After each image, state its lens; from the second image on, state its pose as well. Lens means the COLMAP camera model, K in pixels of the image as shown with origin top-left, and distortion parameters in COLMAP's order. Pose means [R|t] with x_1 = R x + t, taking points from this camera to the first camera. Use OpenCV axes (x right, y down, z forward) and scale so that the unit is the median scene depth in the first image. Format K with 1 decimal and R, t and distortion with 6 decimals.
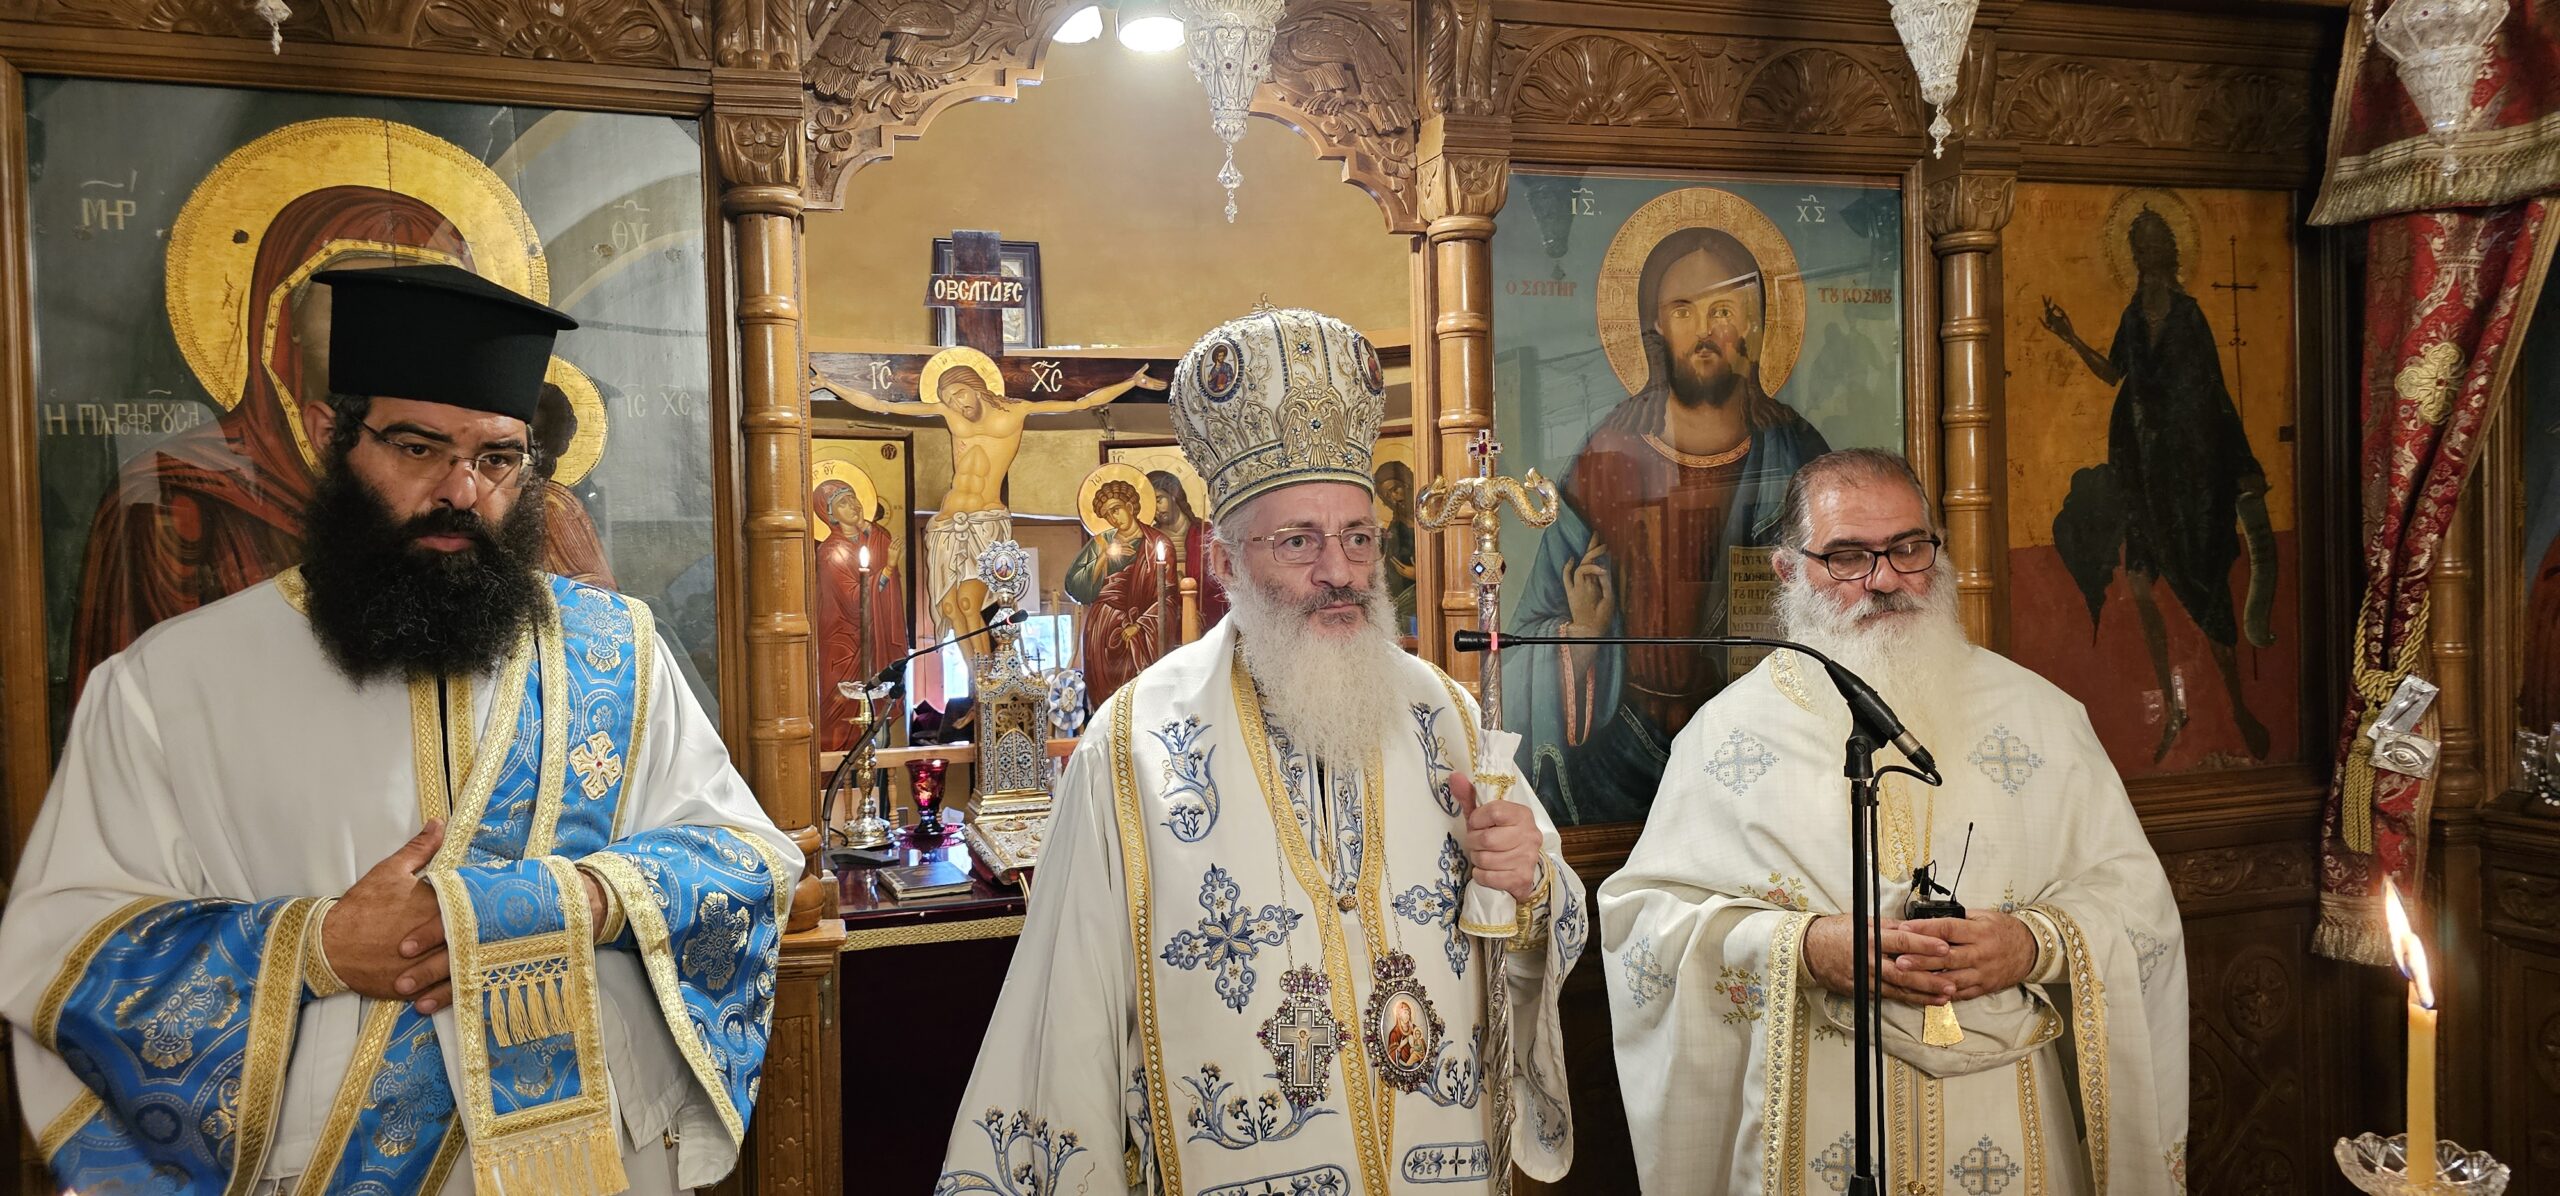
lens RADIAL K [[1667.0, 0, 1280.0], [0, 1667.0, 598.0], [0, 0, 1]] dist [0.033773, -0.003126]
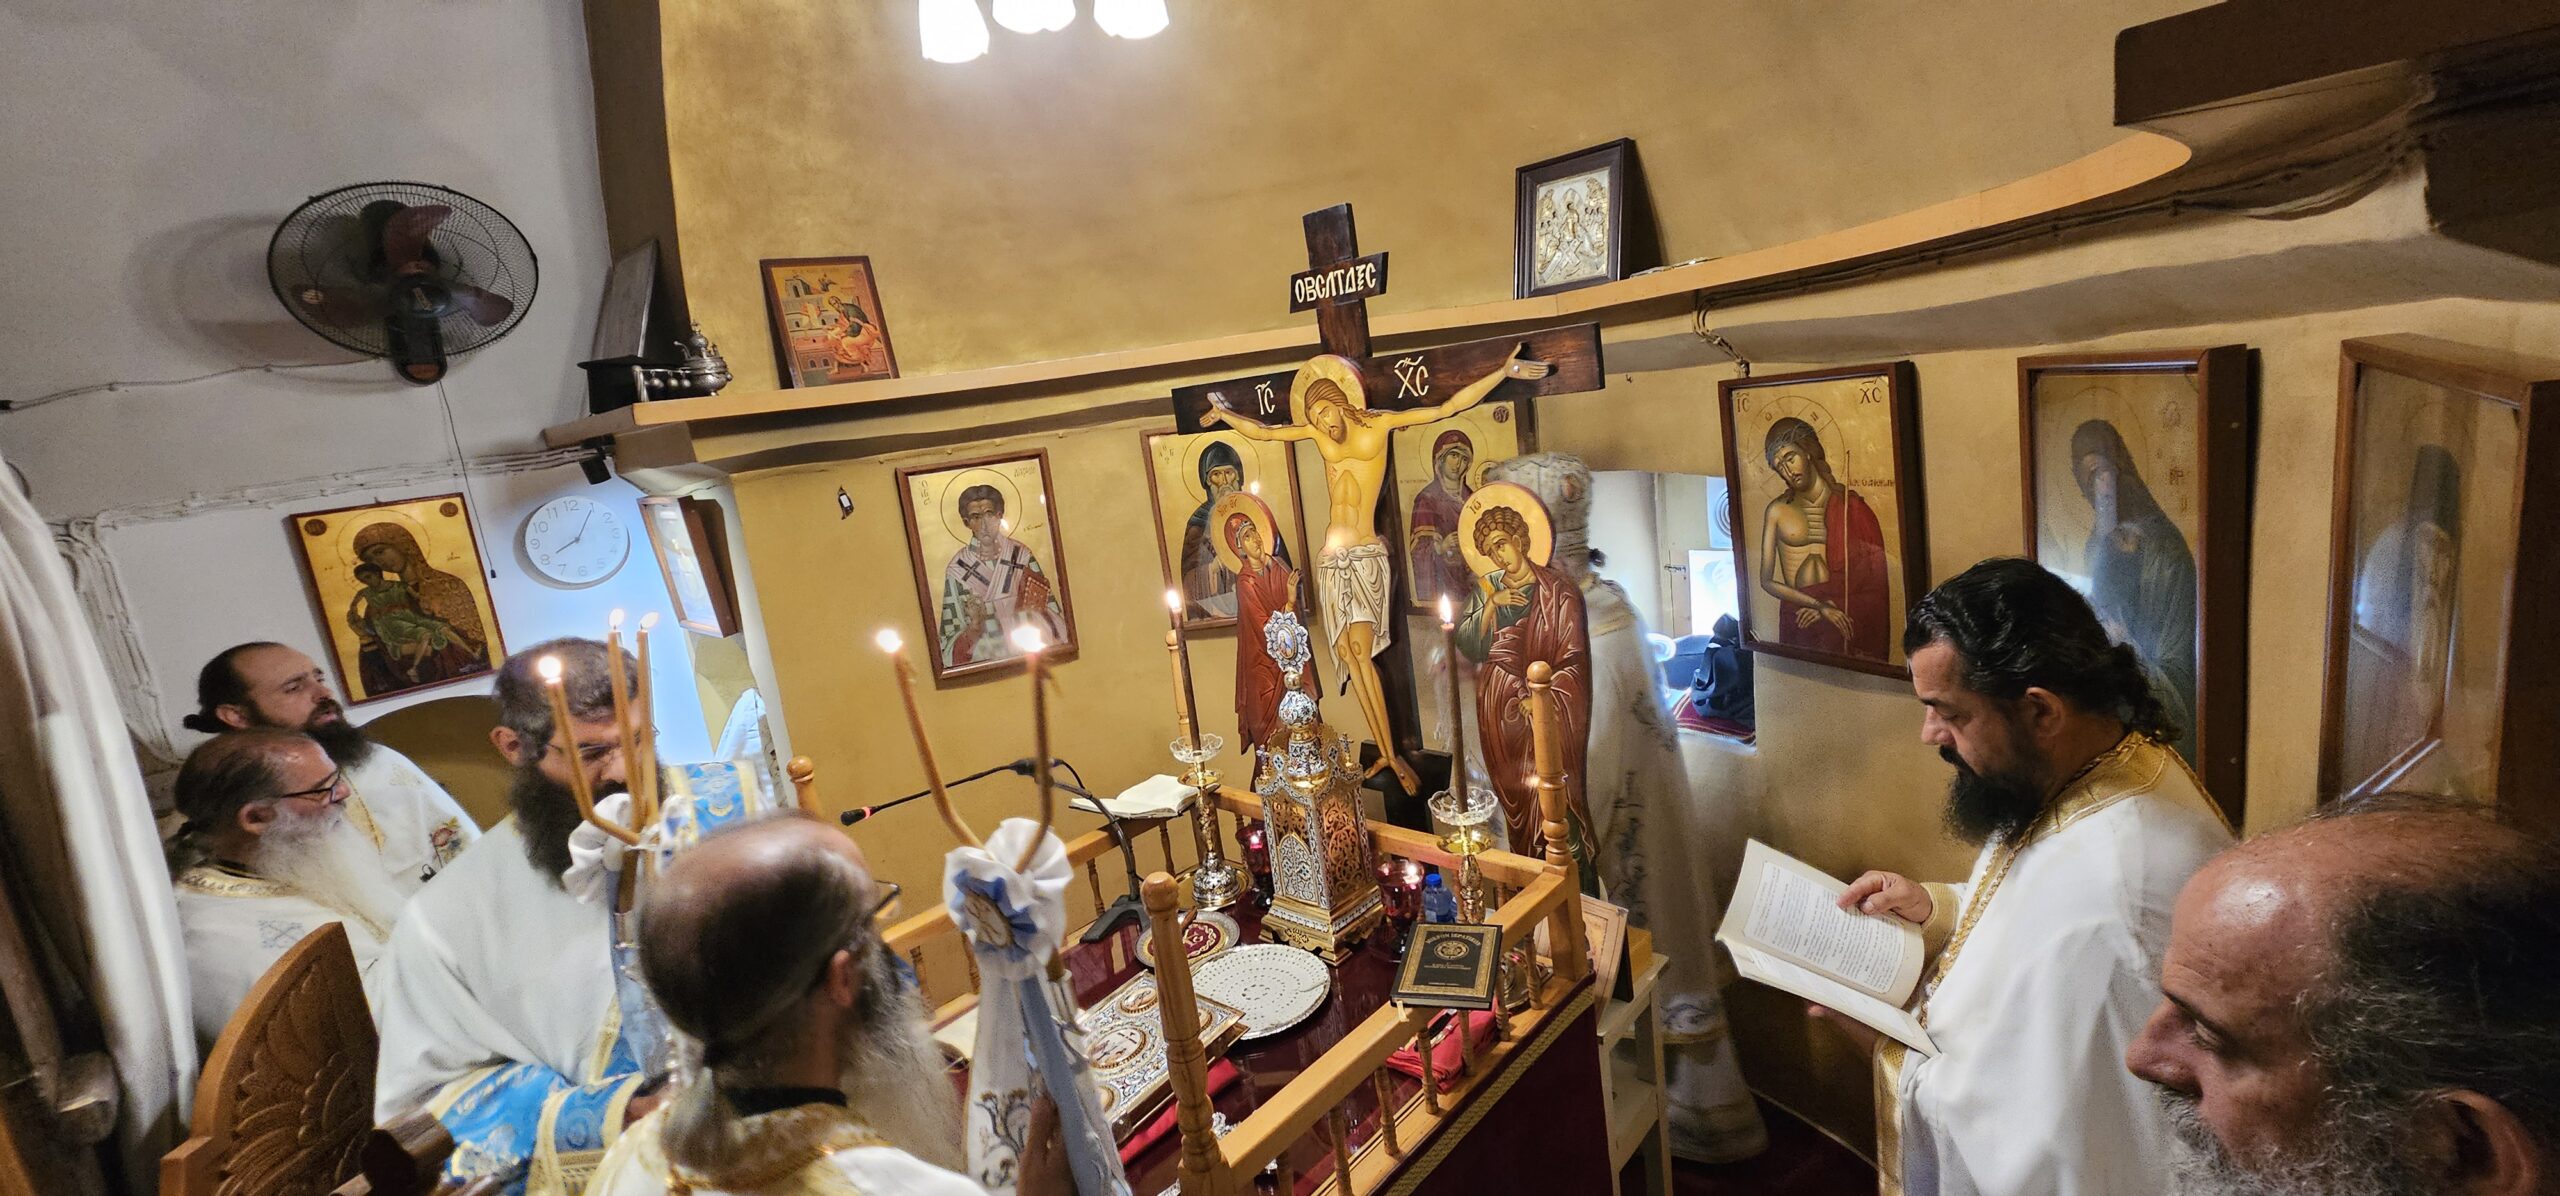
lens RADIAL K [[1022.1, 0, 1279.3], [0, 1022.1, 564.0], [0, 0, 1]] dist [0.000280, 0.000001]
pose [[0.505280, 0.087787, -0.858478, 0.410300], [0.096637, 0.982799, 0.157379, -0.211036], [0.857527, -0.162481, 0.488105, 1.151456]]
